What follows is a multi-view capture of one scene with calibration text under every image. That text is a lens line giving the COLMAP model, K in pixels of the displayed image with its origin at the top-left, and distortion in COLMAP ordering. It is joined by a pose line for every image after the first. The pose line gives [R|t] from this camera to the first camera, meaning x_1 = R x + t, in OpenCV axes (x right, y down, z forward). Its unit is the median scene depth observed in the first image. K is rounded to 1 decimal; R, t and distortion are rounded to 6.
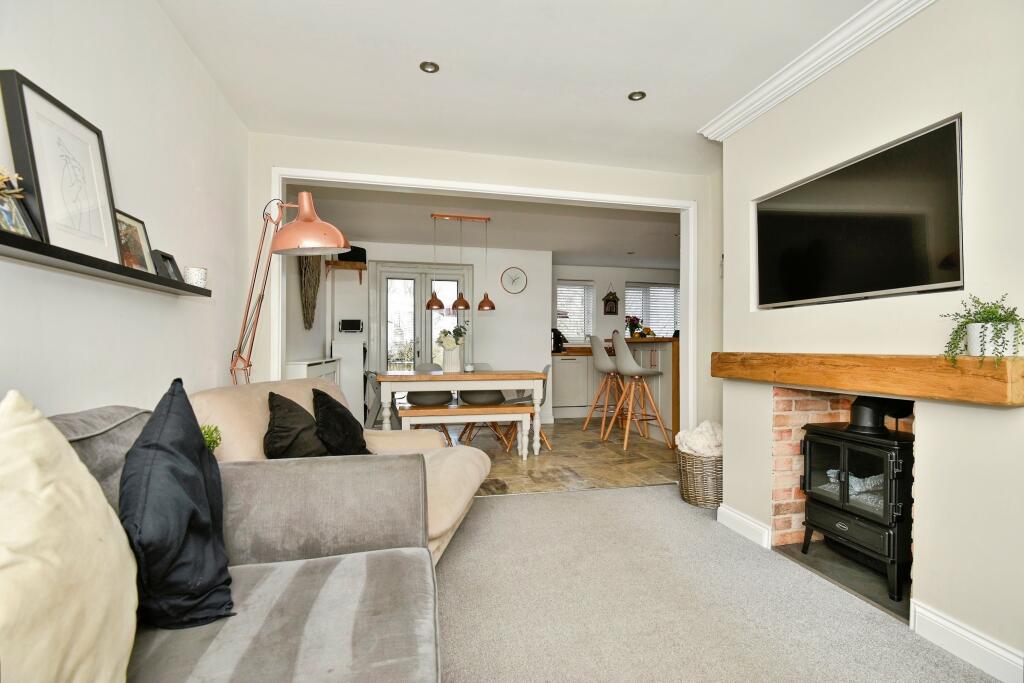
lens RADIAL K [[466.7, 0, 524.3], [0, 466.7, 341.2], [0, 0, 1]] dist [-0.017340, -0.000622]
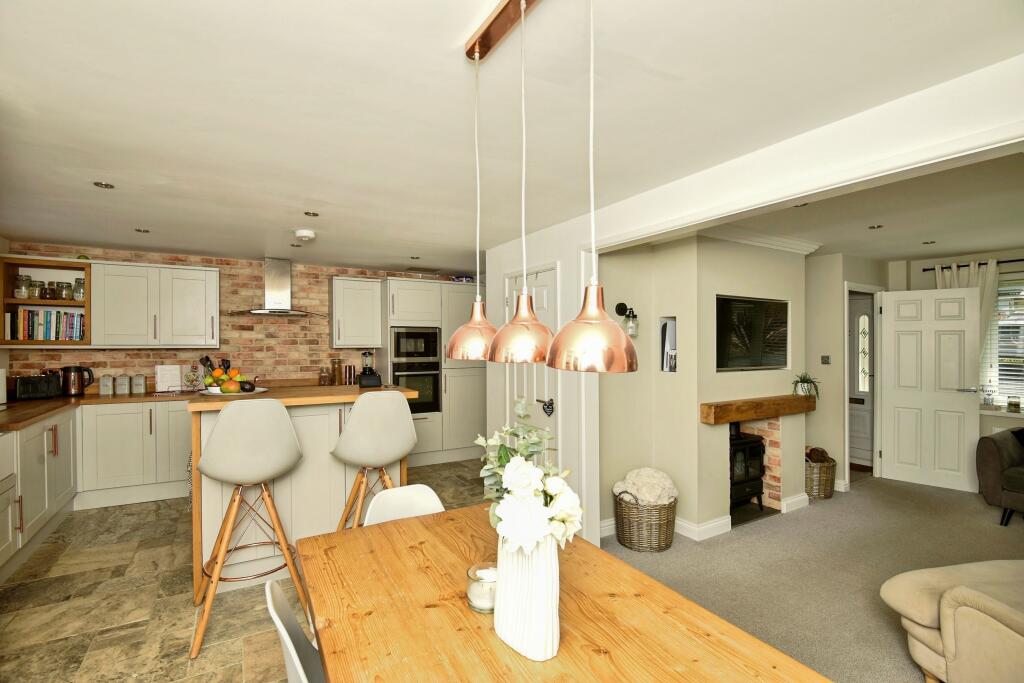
lens RADIAL K [[466.7, 0, 524.3], [0, 466.7, 341.2], [0, 0, 1]] dist [-0.017340, -0.000622]
pose [[-0.296429, 0.008308, 0.955019, -0.711567], [-0.013232, 0.999830, -0.012805, -0.138425], [-0.954963, -0.016432, -0.296269, 2.048922]]
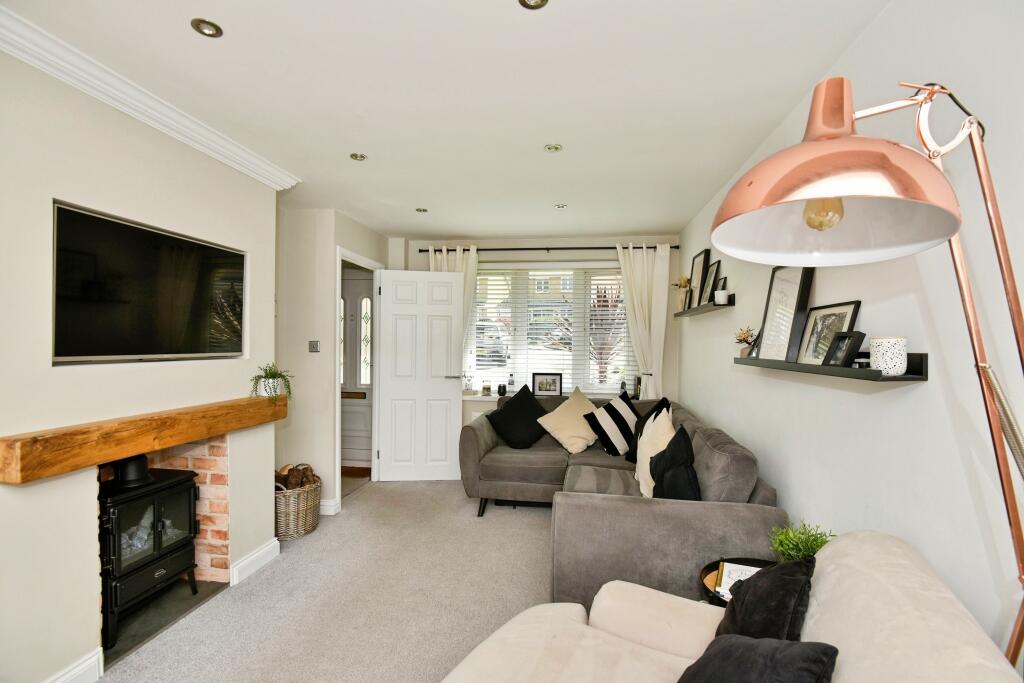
lens RADIAL K [[466.7, 0, 524.3], [0, 466.7, 341.2], [0, 0, 1]] dist [-0.017340, -0.000622]
pose [[-0.937336, -0.003778, 0.348407, -0.377772], [-0.010671, 0.999783, -0.017868, -0.098758], [-0.348264, -0.020466, -0.937173, 1.422133]]
